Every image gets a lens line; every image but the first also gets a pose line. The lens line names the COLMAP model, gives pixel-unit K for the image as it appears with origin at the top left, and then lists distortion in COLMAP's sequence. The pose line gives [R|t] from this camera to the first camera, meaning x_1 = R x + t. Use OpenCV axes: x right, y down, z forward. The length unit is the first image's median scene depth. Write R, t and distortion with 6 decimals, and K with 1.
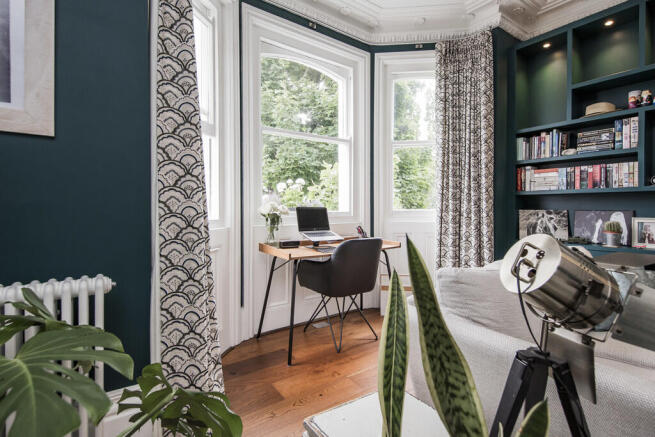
lens RADIAL K [[318.9, 0, 328.5], [0, 318.9, 211.9], [0, 0, 1]] dist [0.001951, 0.000040]
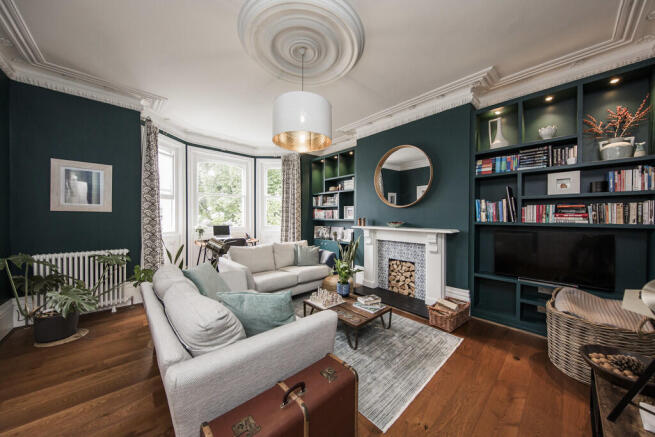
lens RADIAL K [[219.9, 0, 328.3], [0, 219.9, 217.7], [0, 0, 1]] dist [-0.000027, 0.000018]
pose [[0.992389, 0.005306, 0.123026, 0.566348], [-0.004508, 0.999967, -0.006764, -0.067738], [-0.123058, 0.006158, 0.992380, -0.788107]]
